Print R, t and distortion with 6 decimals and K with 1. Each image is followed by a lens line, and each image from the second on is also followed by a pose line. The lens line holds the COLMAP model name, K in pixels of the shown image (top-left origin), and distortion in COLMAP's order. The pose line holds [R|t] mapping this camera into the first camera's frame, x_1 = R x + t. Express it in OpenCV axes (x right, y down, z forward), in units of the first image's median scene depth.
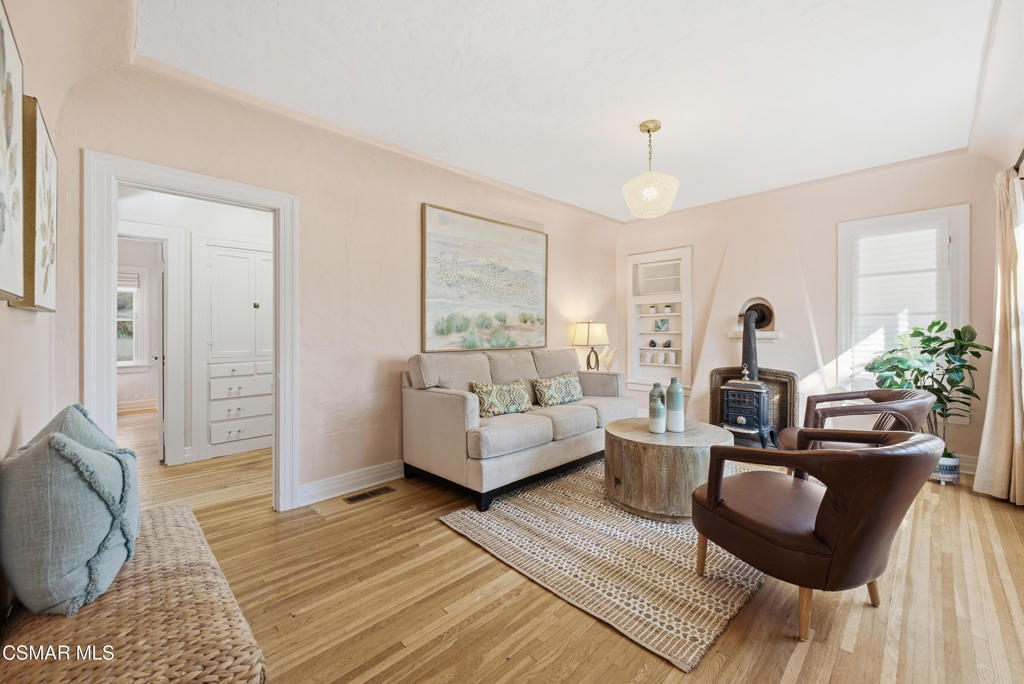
lens RADIAL K [[412.6, 0, 513.5], [0, 412.6, 334.8], [0, 0, 1]] dist [-0.000584, -0.000024]
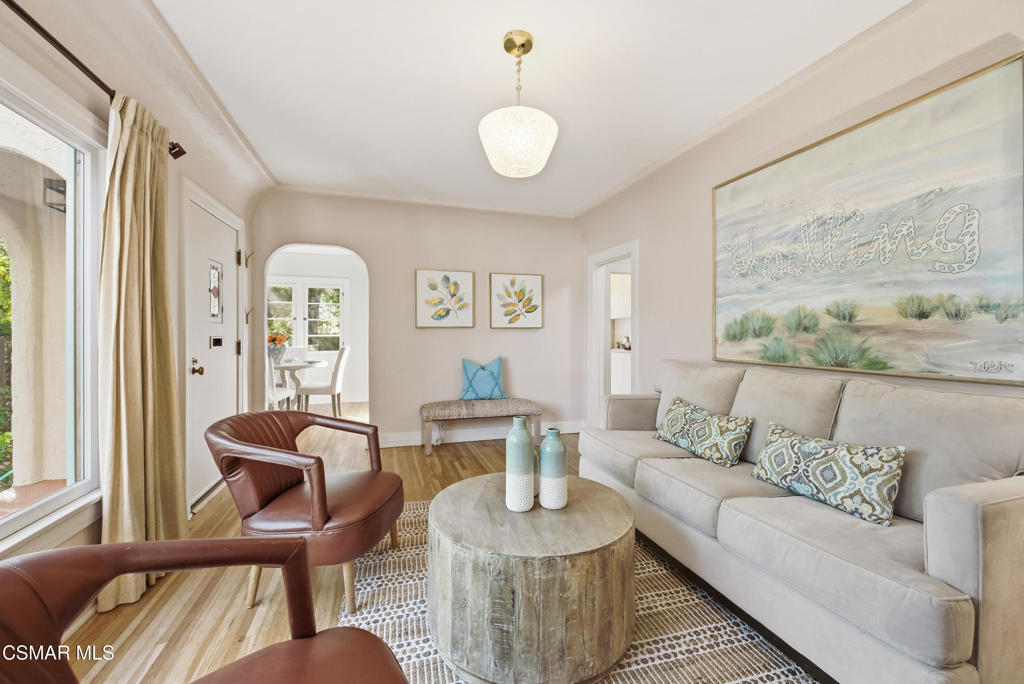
lens RADIAL K [[412.6, 0, 513.5], [0, 412.6, 334.8], [0, 0, 1]] dist [-0.000584, -0.000024]
pose [[-0.452859, 0.004713, -0.891570, 0.642085], [-0.008839, 0.999913, 0.009775, -0.013248], [0.891538, 0.012307, -0.452778, 0.876450]]
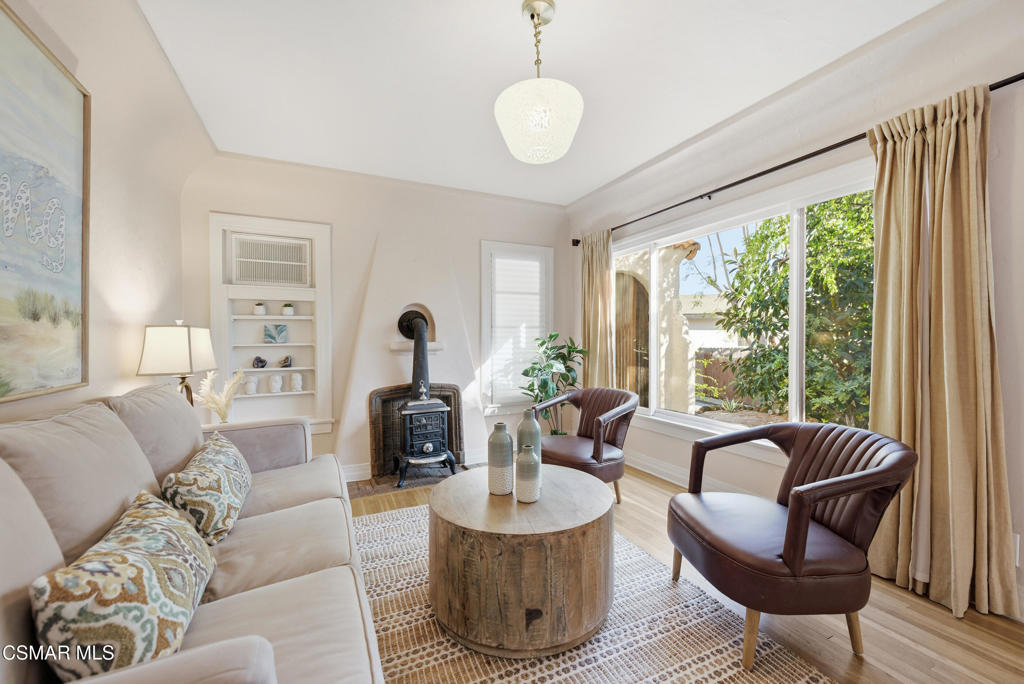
lens RADIAL K [[406.3, 0, 512.0], [0, 406.3, 342.0], [0, 0, 1]] dist [0.001086, 0.000201]
pose [[0.308405, -0.004333, 0.951245, -0.179577], [0.013173, 0.999913, 0.000284, -0.006396], [-0.951164, 0.012443, 0.308435, 0.567227]]
